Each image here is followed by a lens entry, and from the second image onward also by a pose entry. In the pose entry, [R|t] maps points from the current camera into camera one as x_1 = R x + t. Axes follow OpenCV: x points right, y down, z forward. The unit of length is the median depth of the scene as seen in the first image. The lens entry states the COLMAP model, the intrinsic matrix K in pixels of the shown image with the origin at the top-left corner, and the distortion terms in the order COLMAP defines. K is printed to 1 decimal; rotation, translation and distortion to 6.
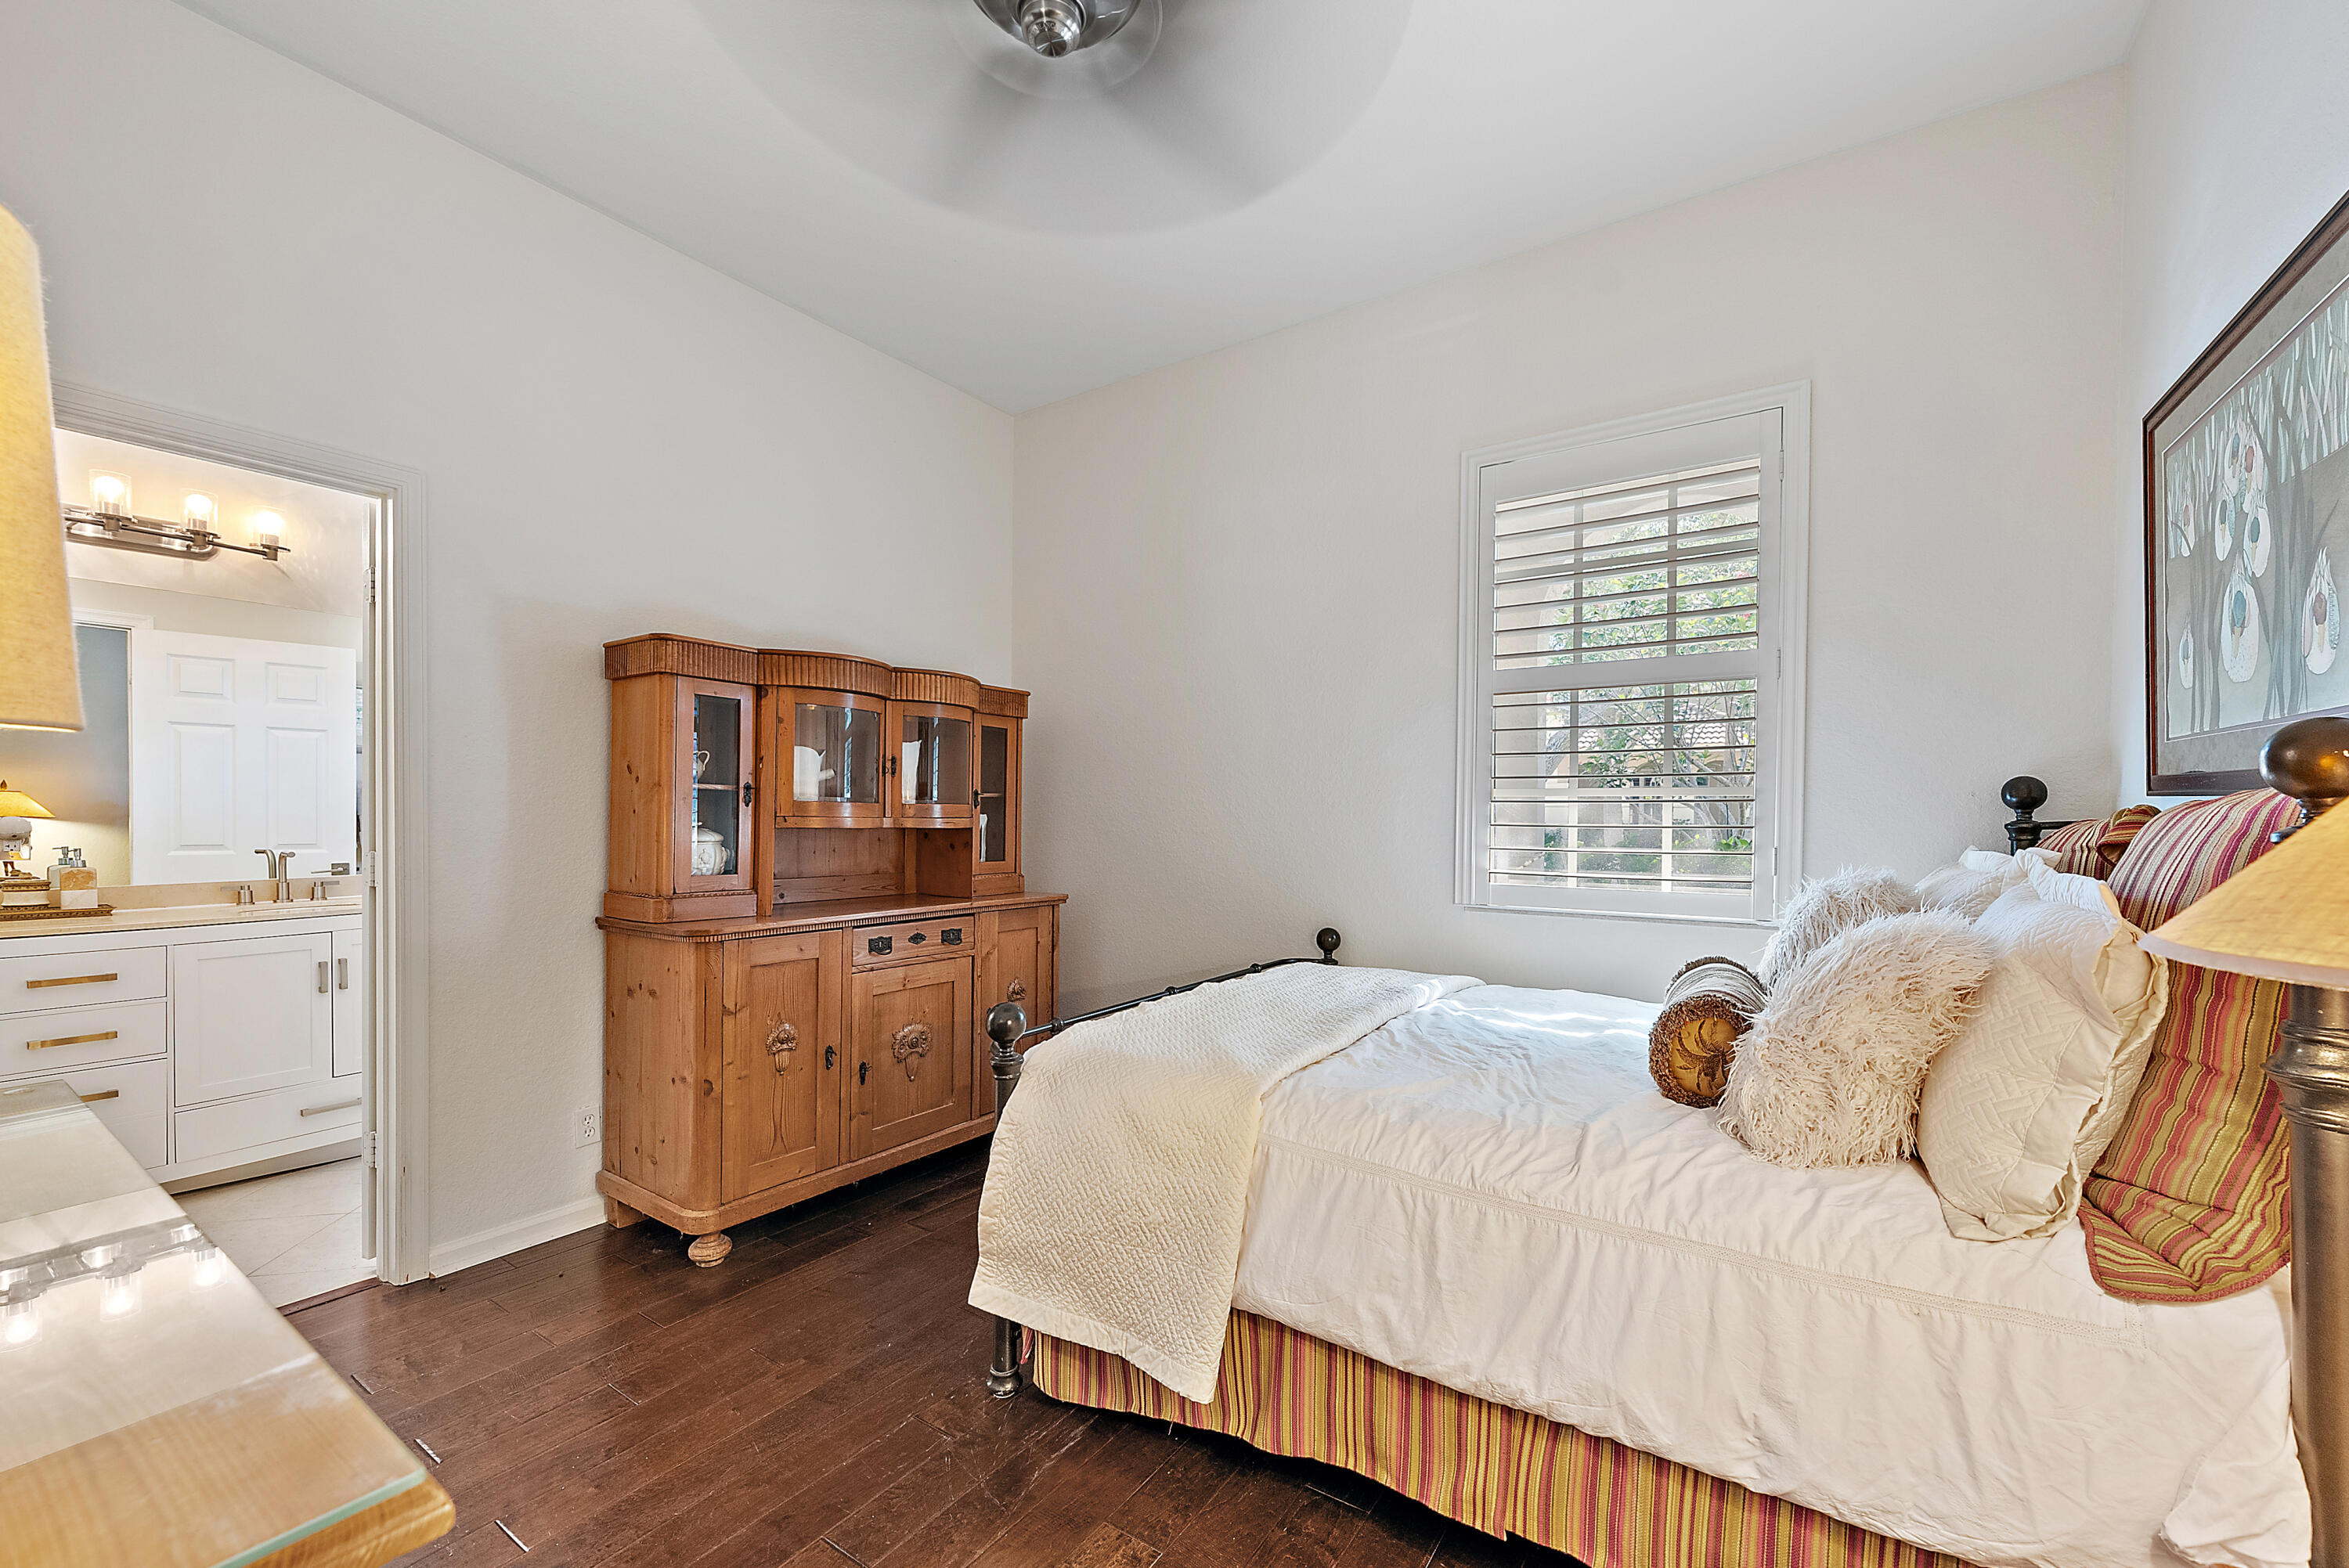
lens RADIAL K [[930.3, 0, 1168.5], [0, 930.3, 802.3], [0, 0, 1]] dist [-0.003844, -0.000035]
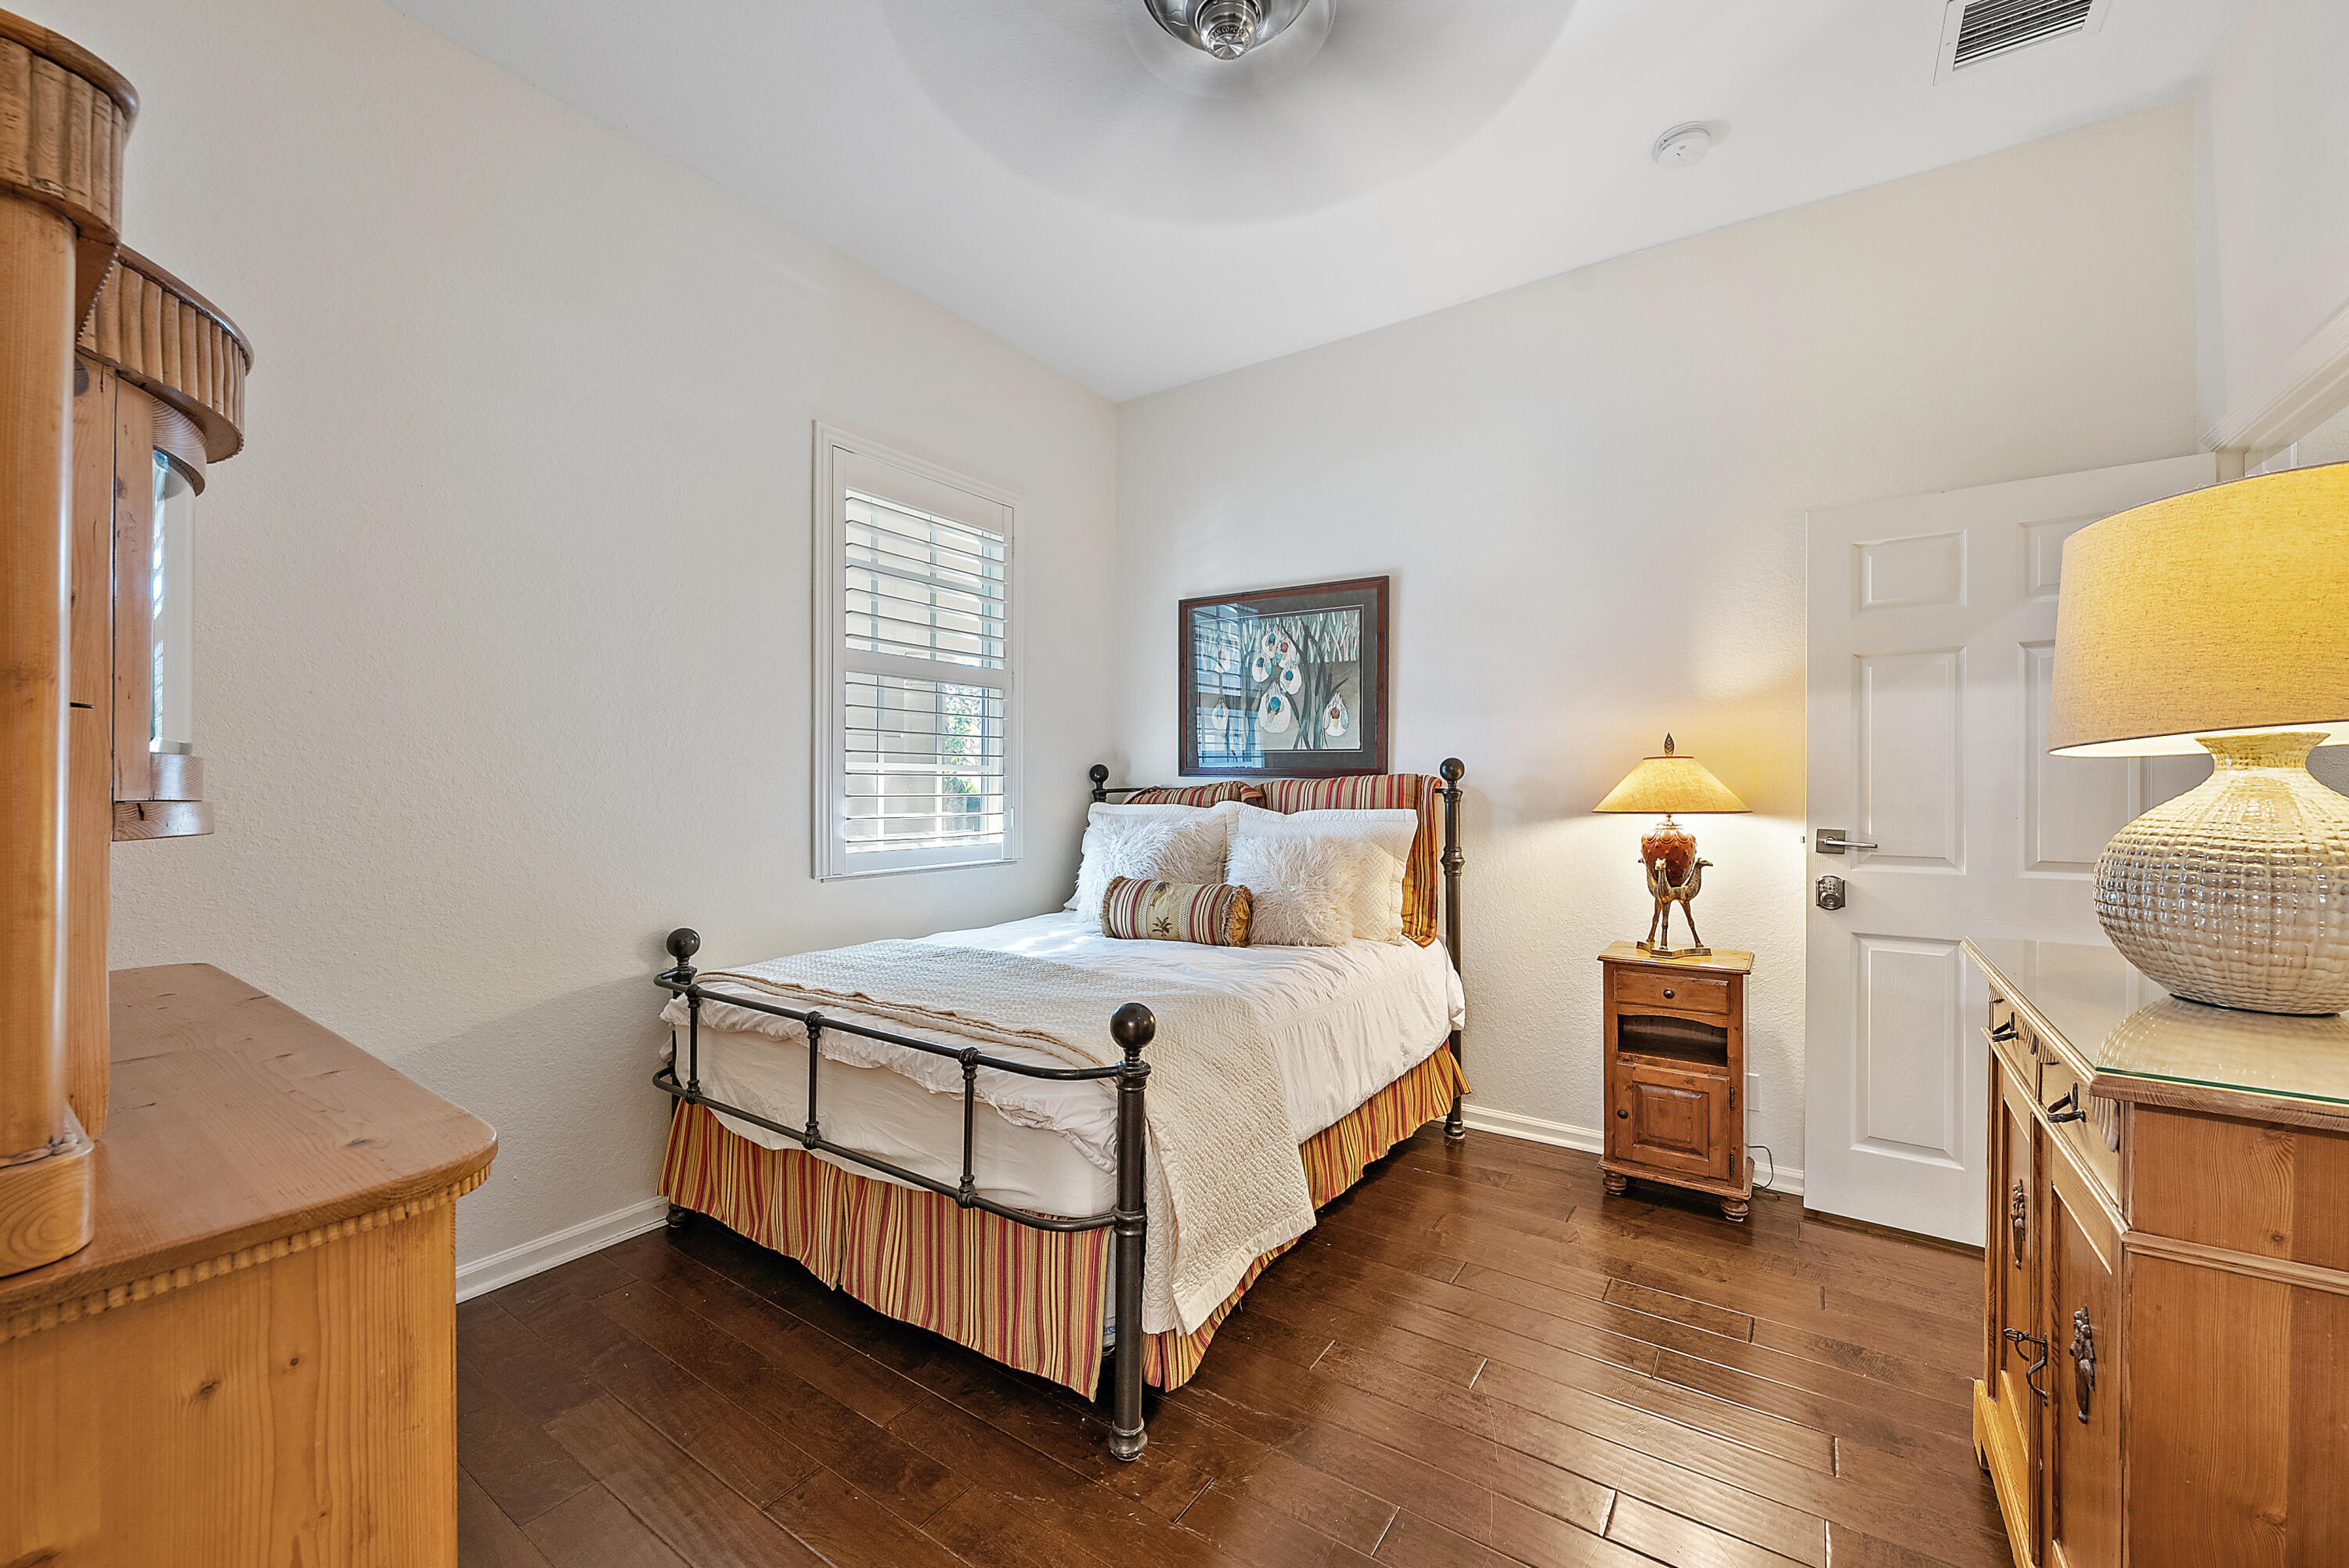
lens RADIAL K [[930.3, 0, 1169.5], [0, 930.3, 784.7], [0, 0, 1]] dist [-0.003844, -0.000035]
pose [[0.016661, -0.004383, 0.999852, -0.924167], [-0.015915, 0.999863, 0.004648, 0.001930], [-0.999735, -0.015990, 0.016589, 0.829847]]
